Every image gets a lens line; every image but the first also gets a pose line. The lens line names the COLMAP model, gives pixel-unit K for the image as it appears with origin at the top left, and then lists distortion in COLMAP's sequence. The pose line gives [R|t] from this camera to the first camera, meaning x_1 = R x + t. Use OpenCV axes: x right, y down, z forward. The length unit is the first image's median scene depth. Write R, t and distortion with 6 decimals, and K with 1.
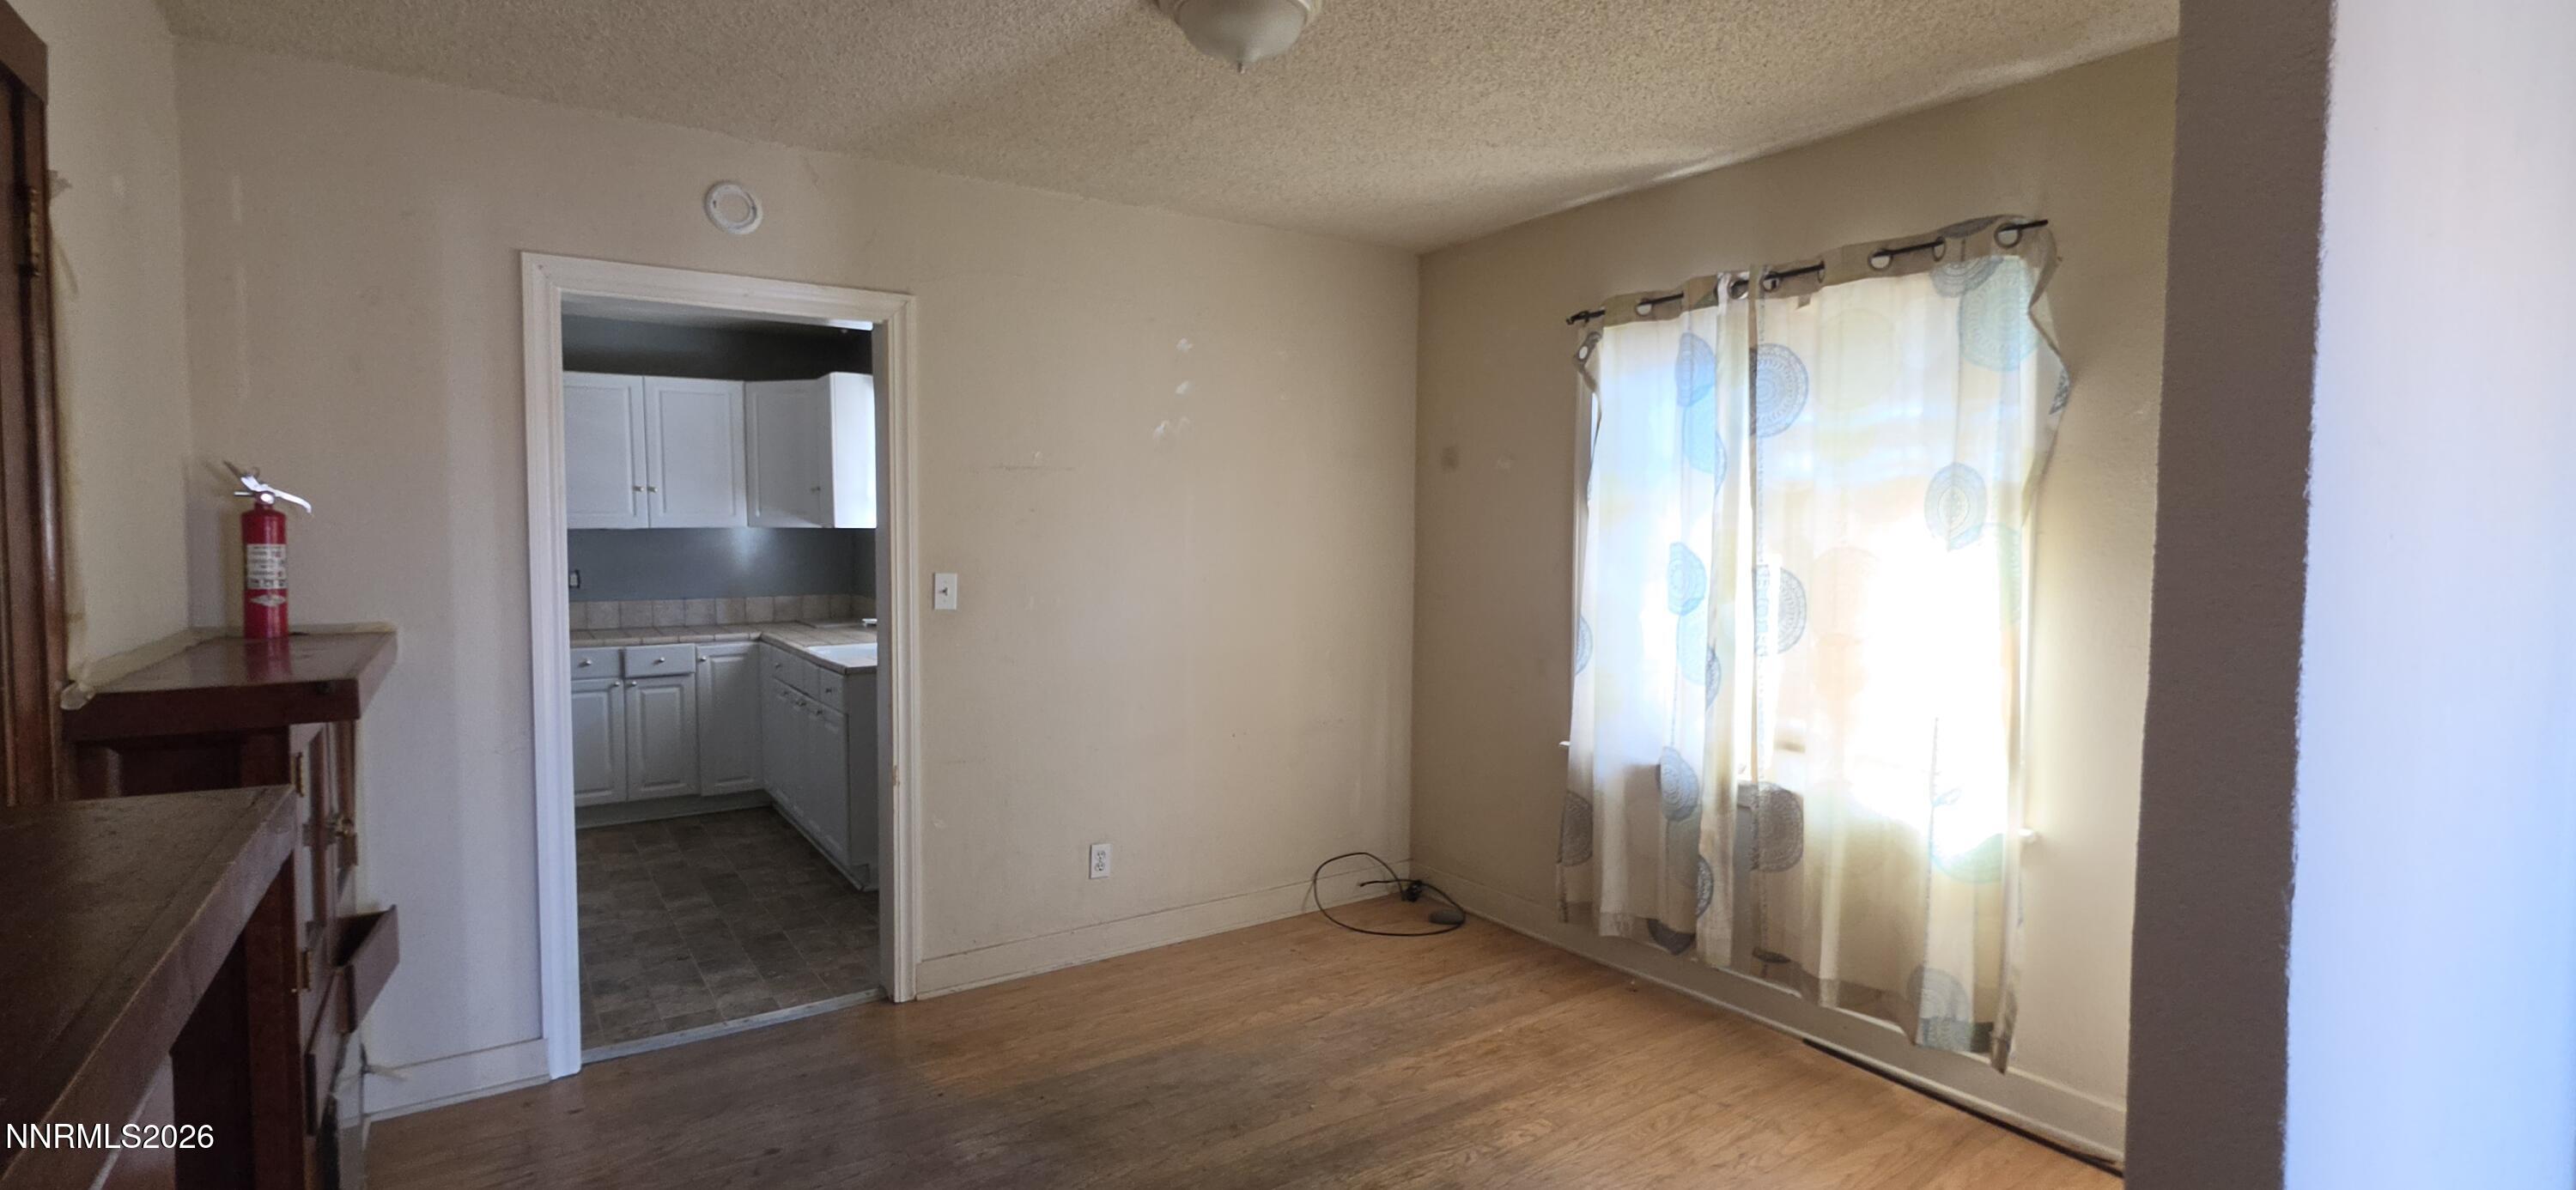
lens RADIAL K [[1175.6, 0, 1288.0], [0, 1175.6, 595.0], [0, 0, 1]] dist [0.004757, 0.000050]
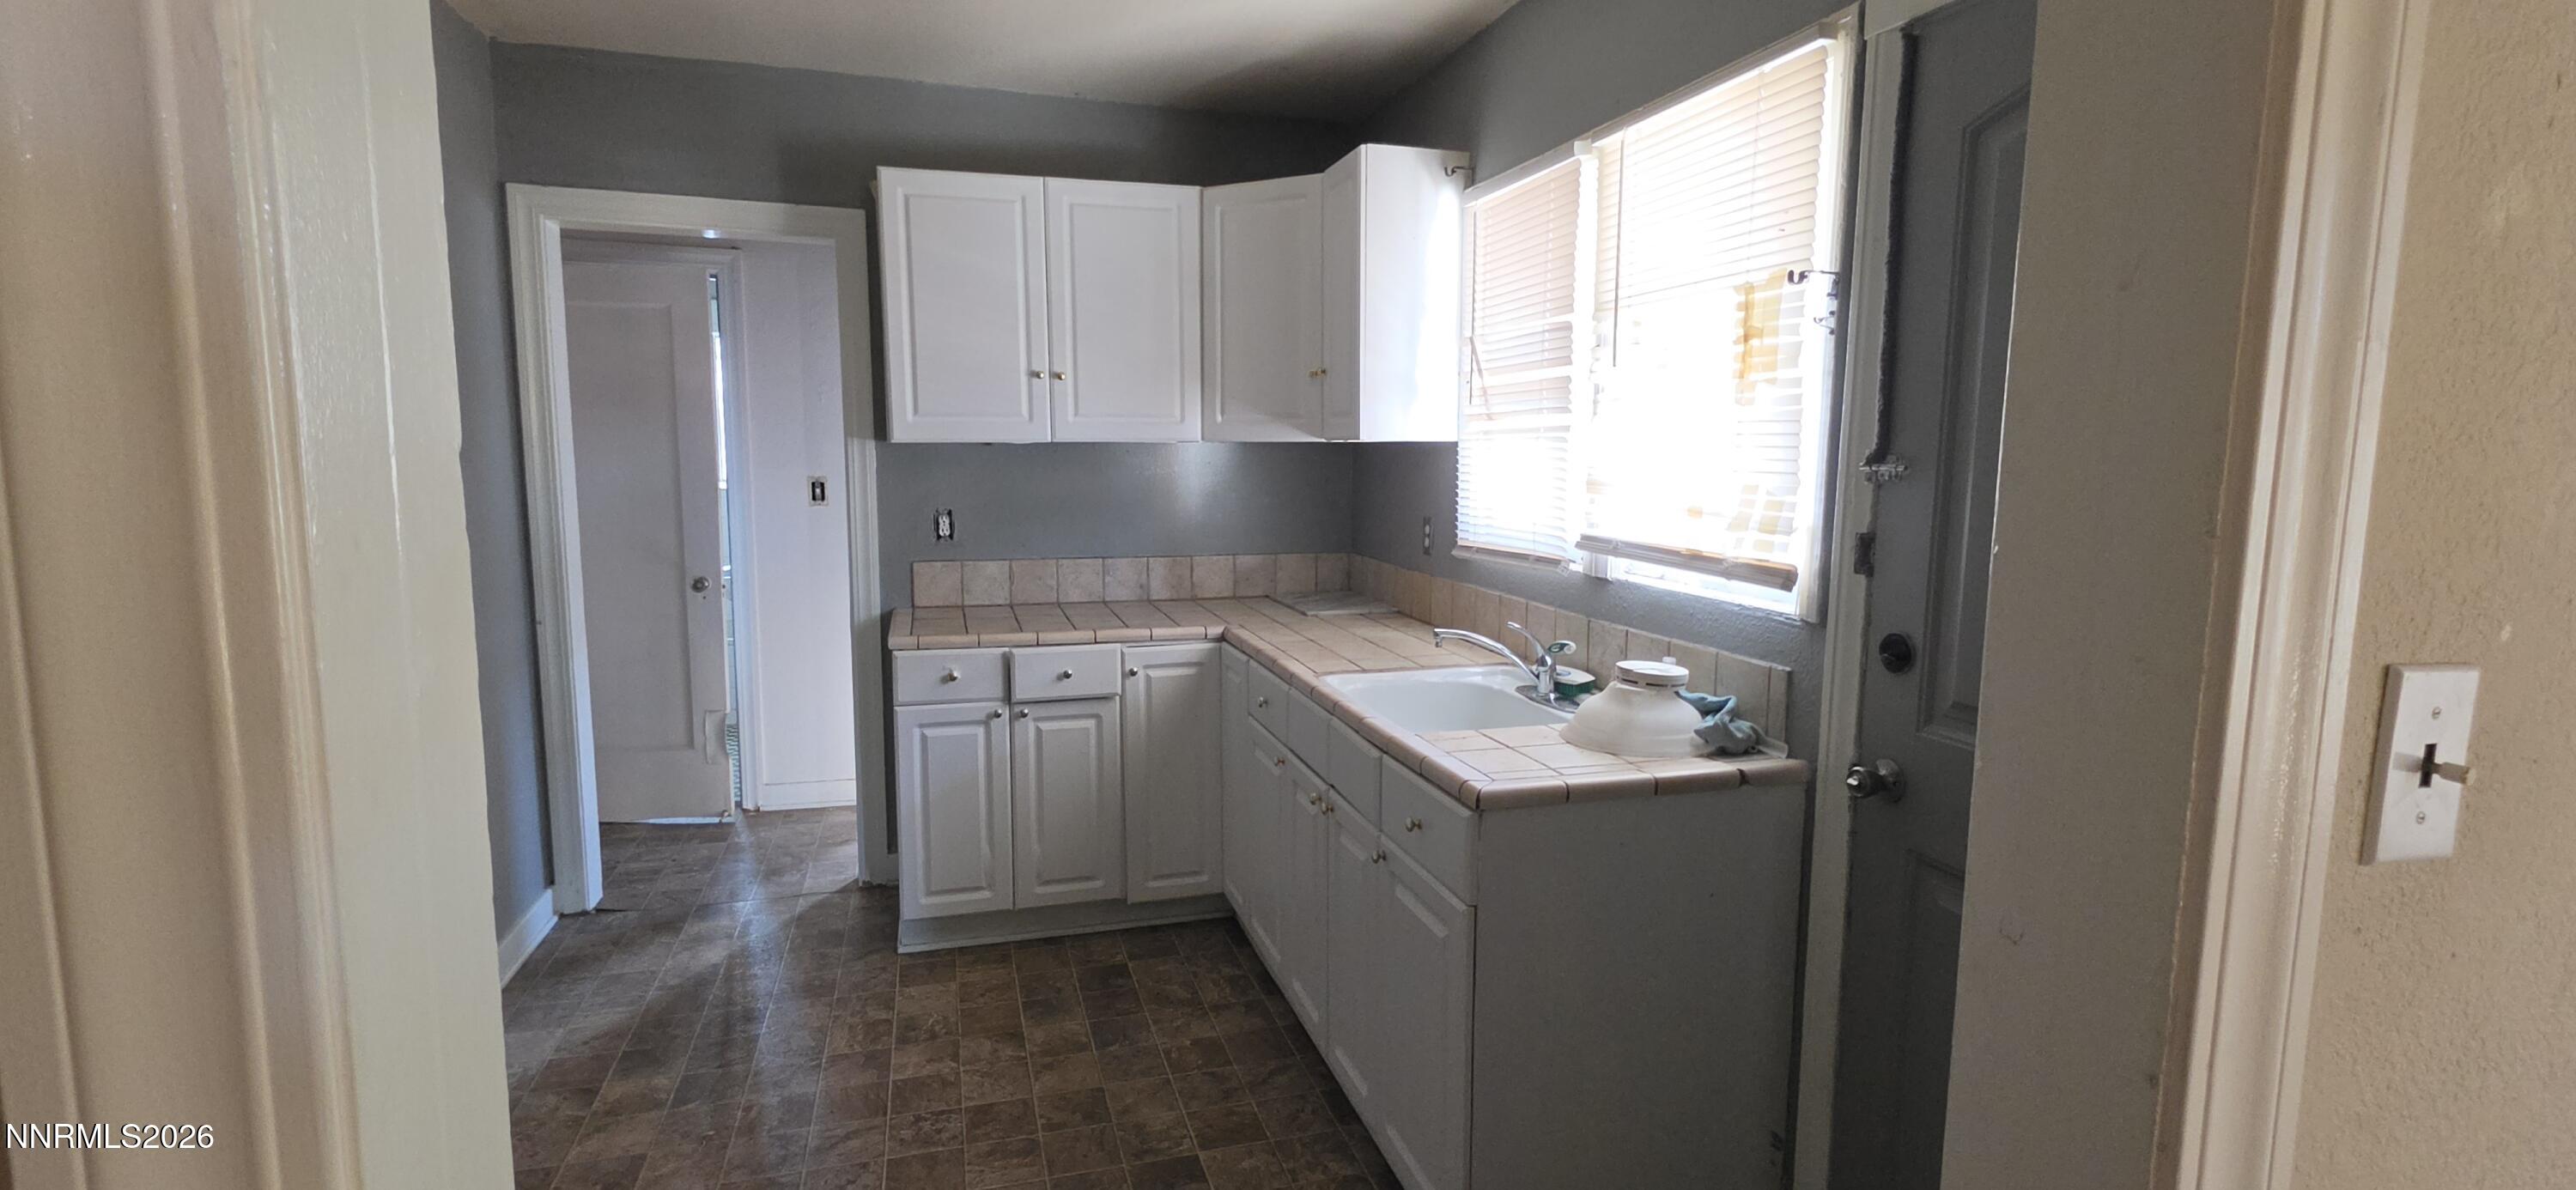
lens RADIAL K [[1175.6, 0, 1288.0], [0, 1175.6, 595.0], [0, 0, 1]] dist [0.004757, 0.000050]
pose [[0.950978, 0.040991, -0.306529, -0.248568], [-0.021026, 0.997453, 0.068154, -0.023292], [0.308542, -0.058368, 0.949418, 0.476008]]
